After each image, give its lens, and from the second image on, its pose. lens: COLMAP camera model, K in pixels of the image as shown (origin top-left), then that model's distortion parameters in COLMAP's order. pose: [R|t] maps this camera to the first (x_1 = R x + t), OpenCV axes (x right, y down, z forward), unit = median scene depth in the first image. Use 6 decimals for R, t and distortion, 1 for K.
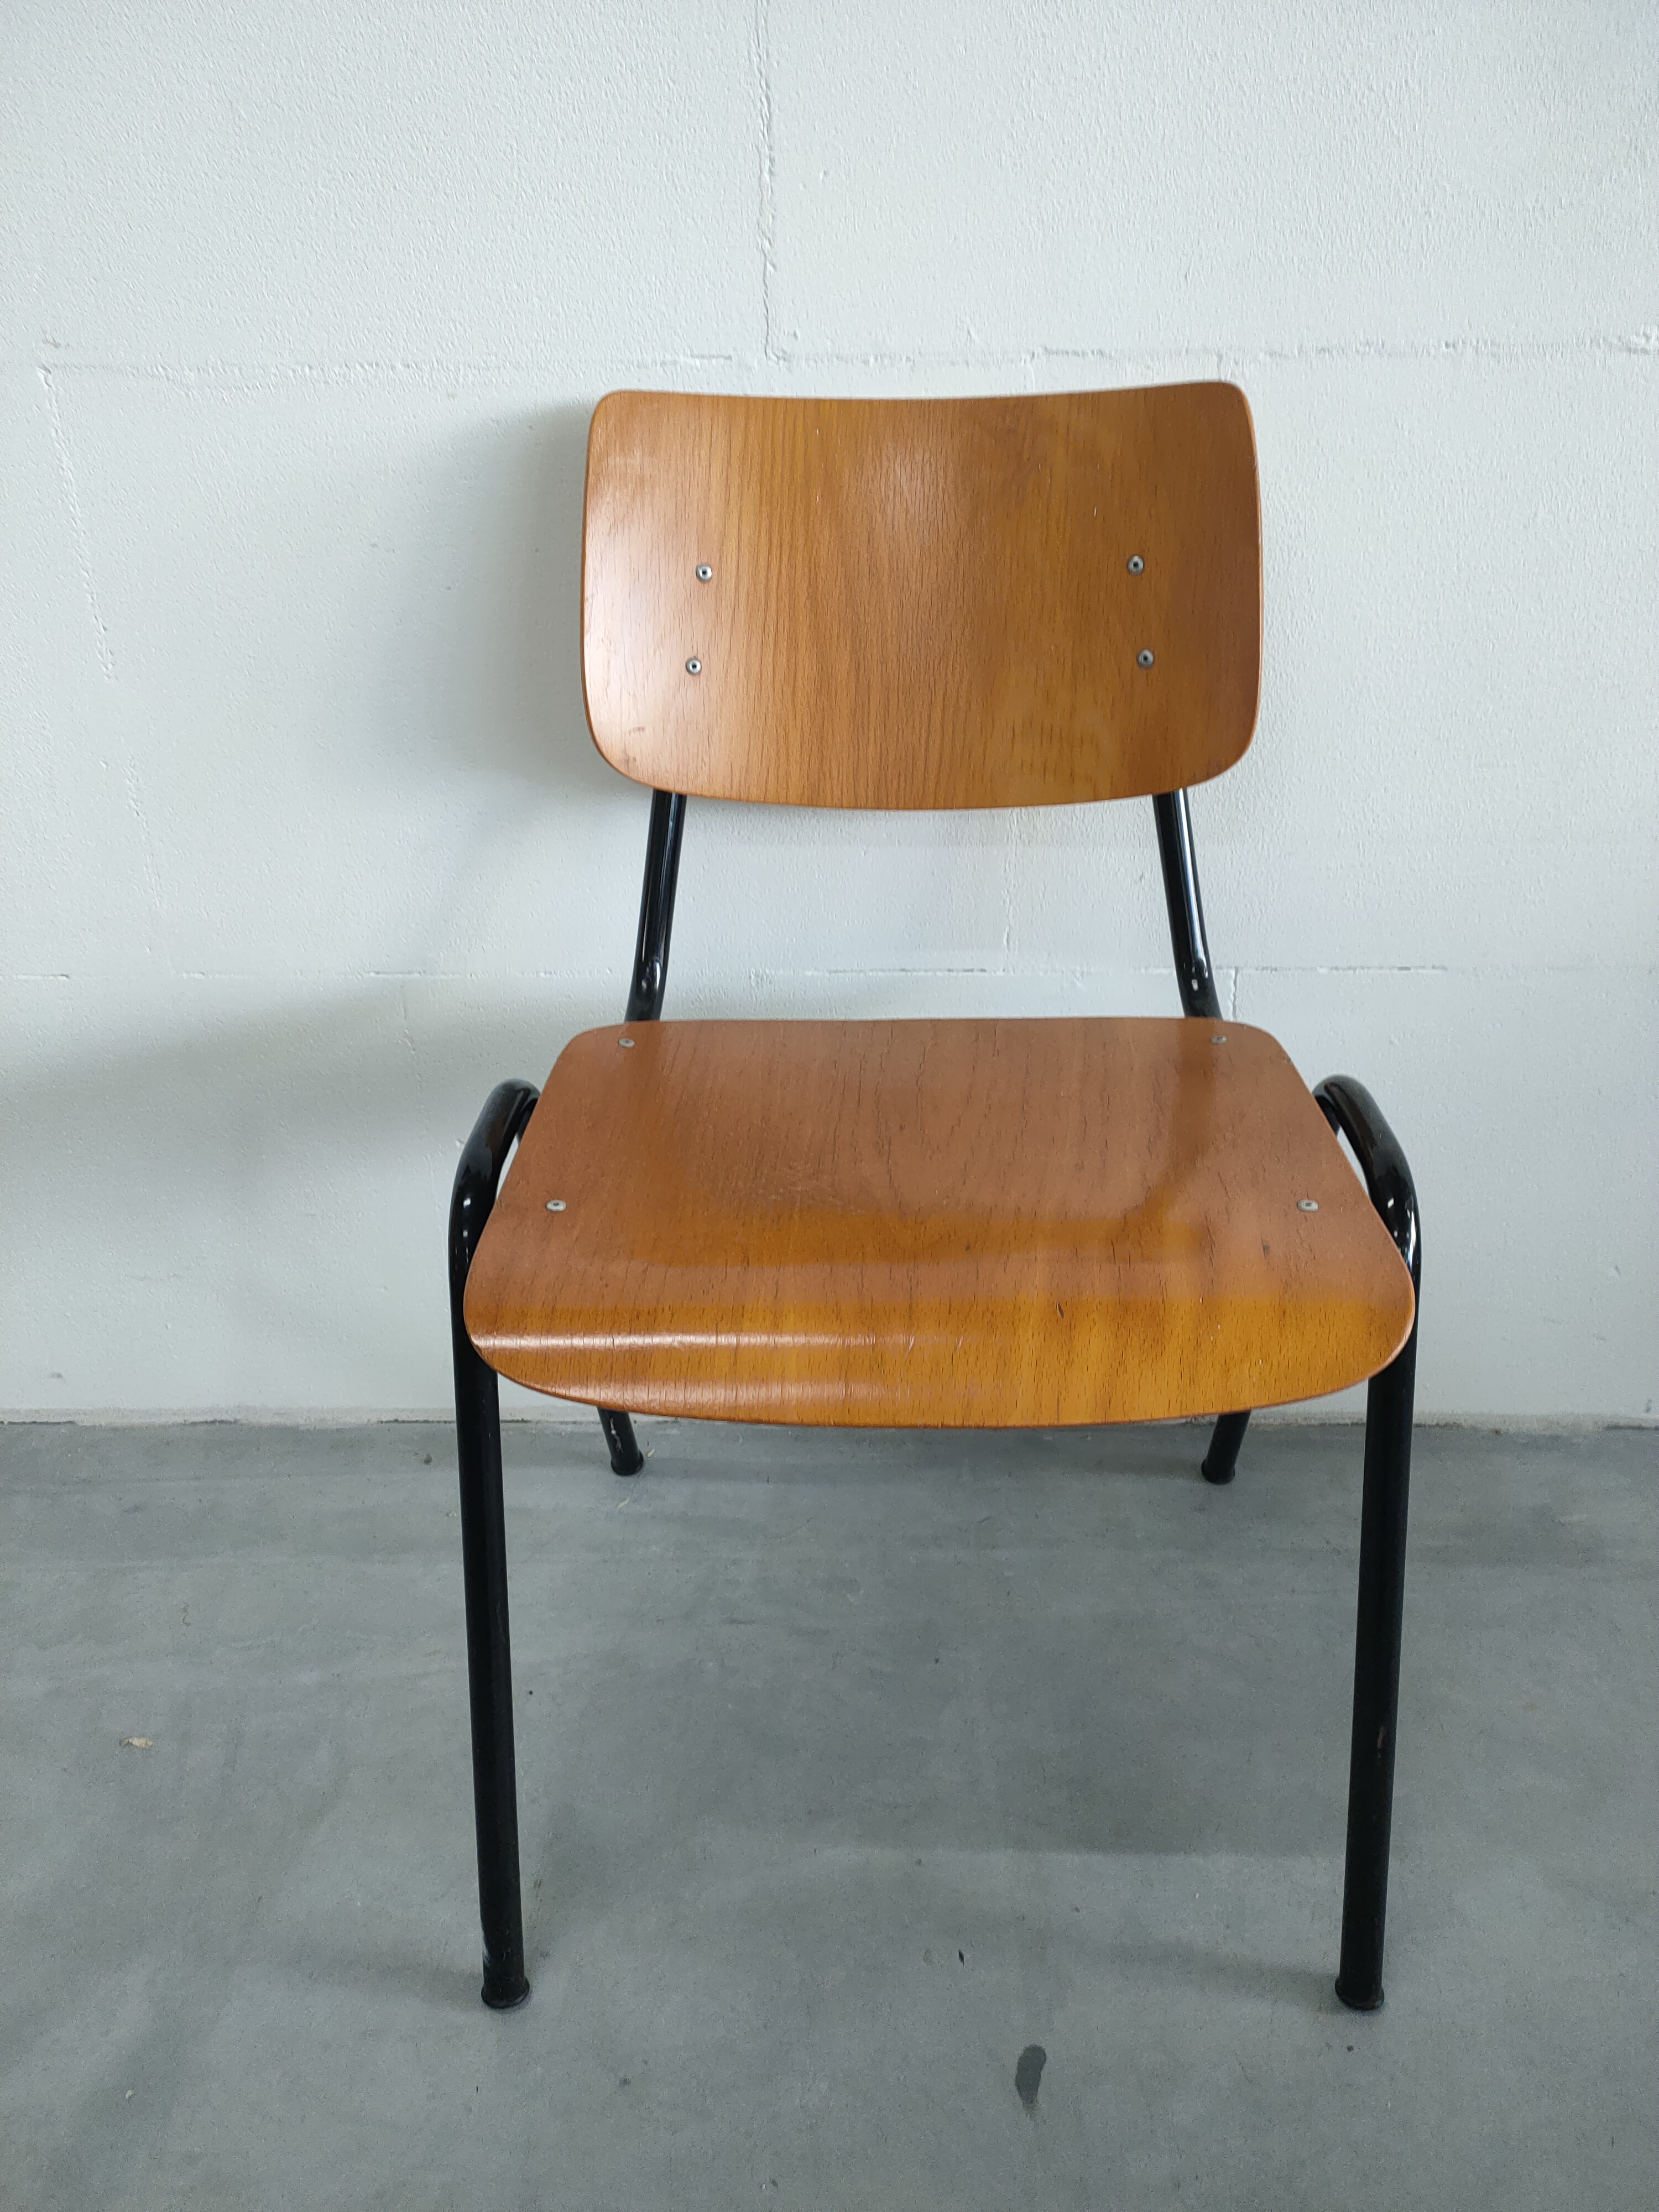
lens RADIAL K [[1675.5, 0, 838.6], [0, 1675.5, 1092.1], [0, 0, 1]] dist [0.054371, -0.051877]
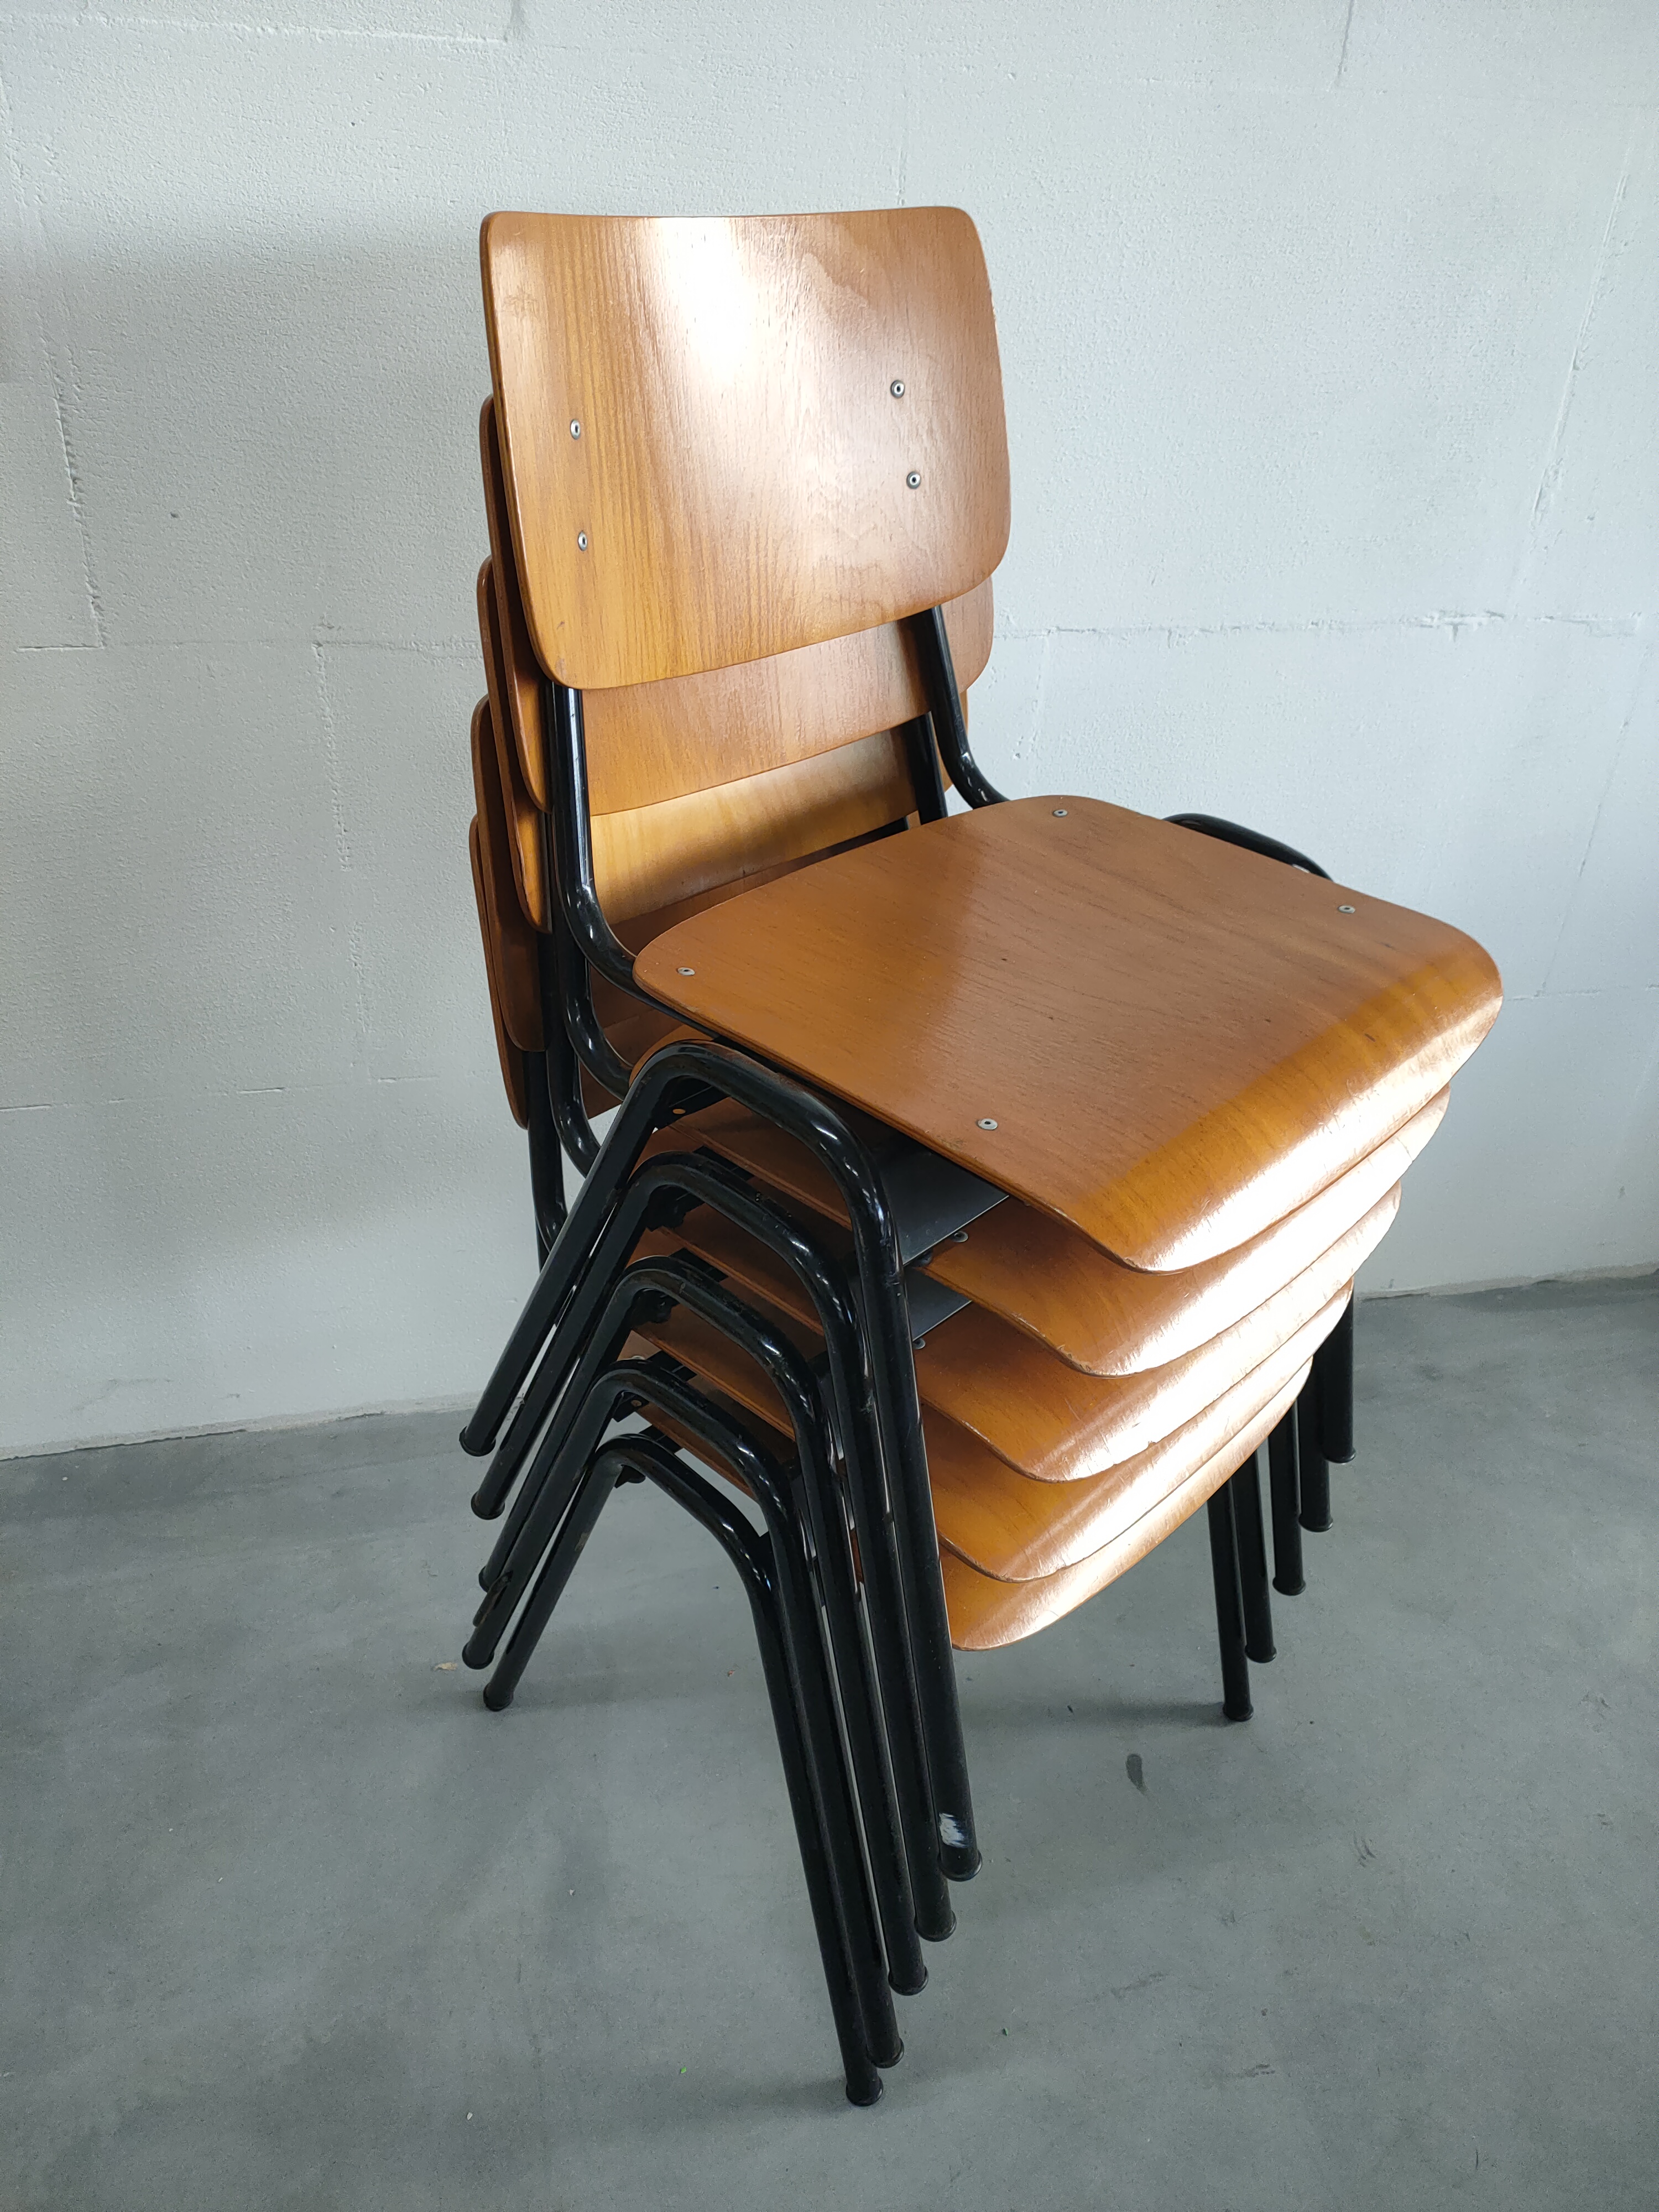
lens RADIAL K [[1704.9, 0, 837.9], [0, 1704.9, 1087.1], [0, 0, 1]] dist [0.057569, -0.055256]
pose [[0.966509, -0.076396, 0.244998, -0.428864], [0.052610, 0.993370, 0.102212, -0.205039], [-0.251182, -0.085900, 0.964121, -0.370969]]
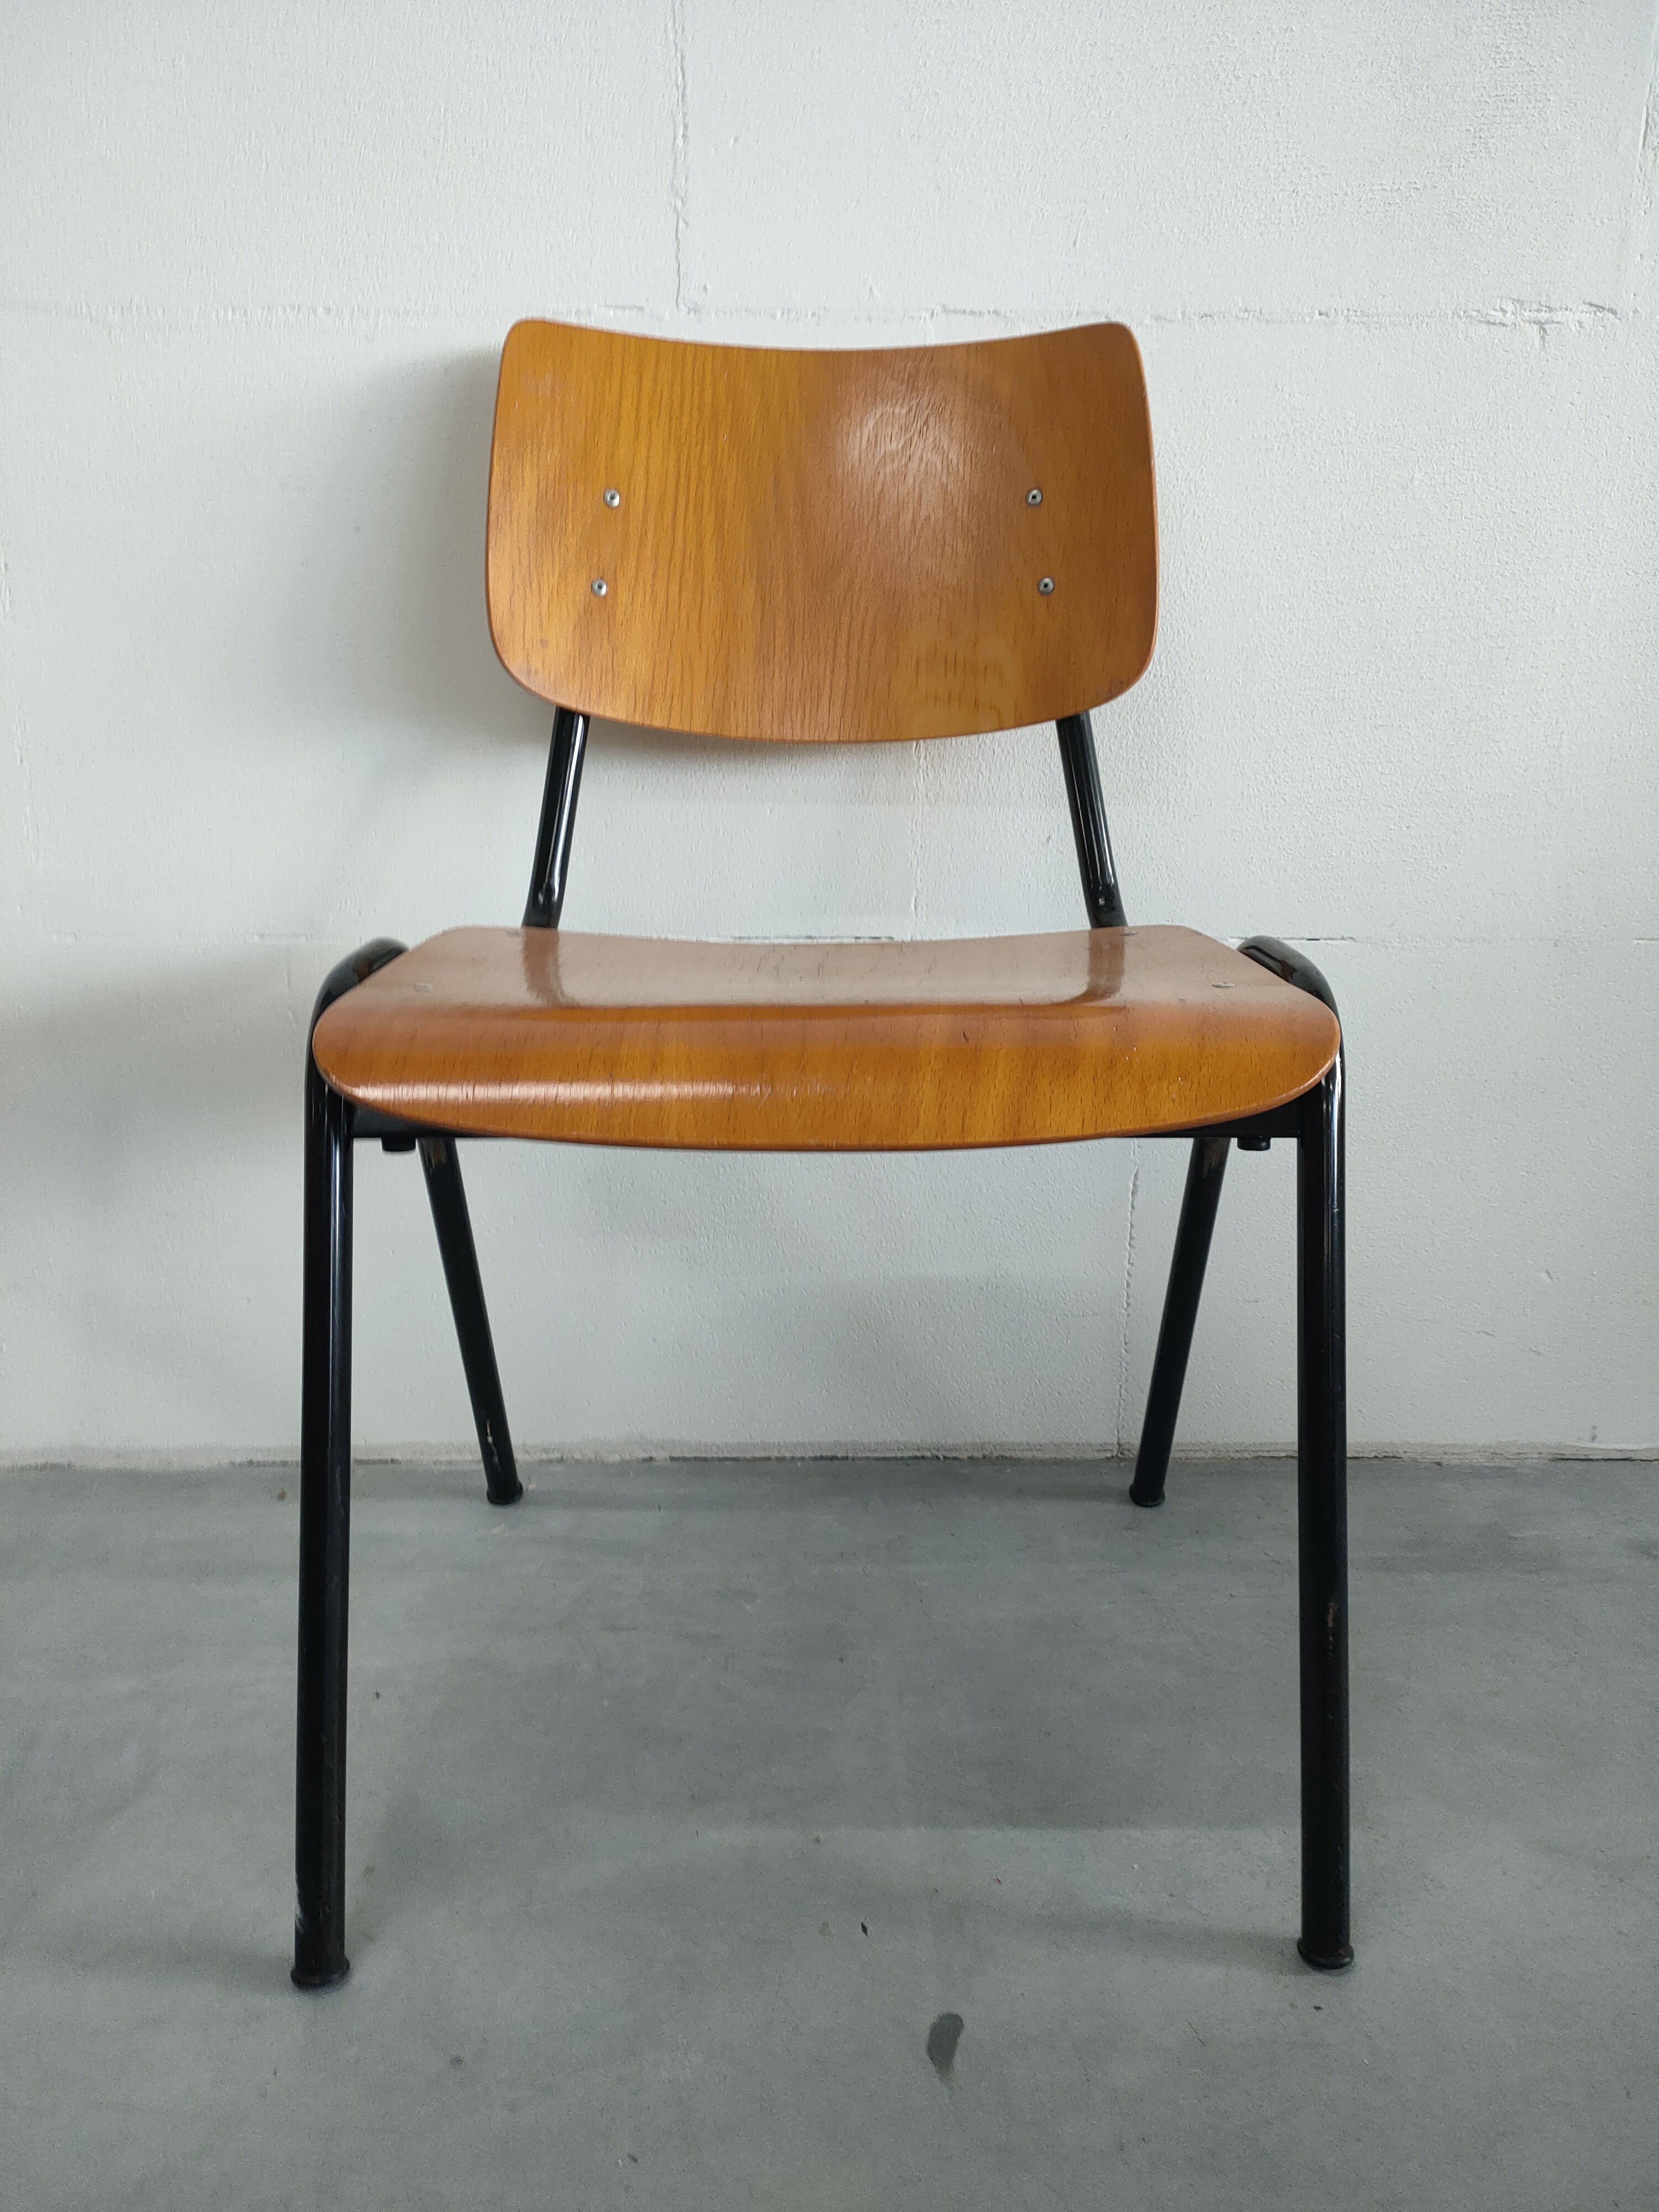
lens RADIAL K [[1675.5, 0, 842.7], [0, 1675.5, 1094.5], [0, 0, 1]] dist [0.054371, -0.051877]
pose [[0.998797, 0.011247, 0.047727, 0.014387], [-0.001344, 0.979253, -0.202636, 0.244762], [-0.049016, 0.202328, 0.978090, 0.071830]]
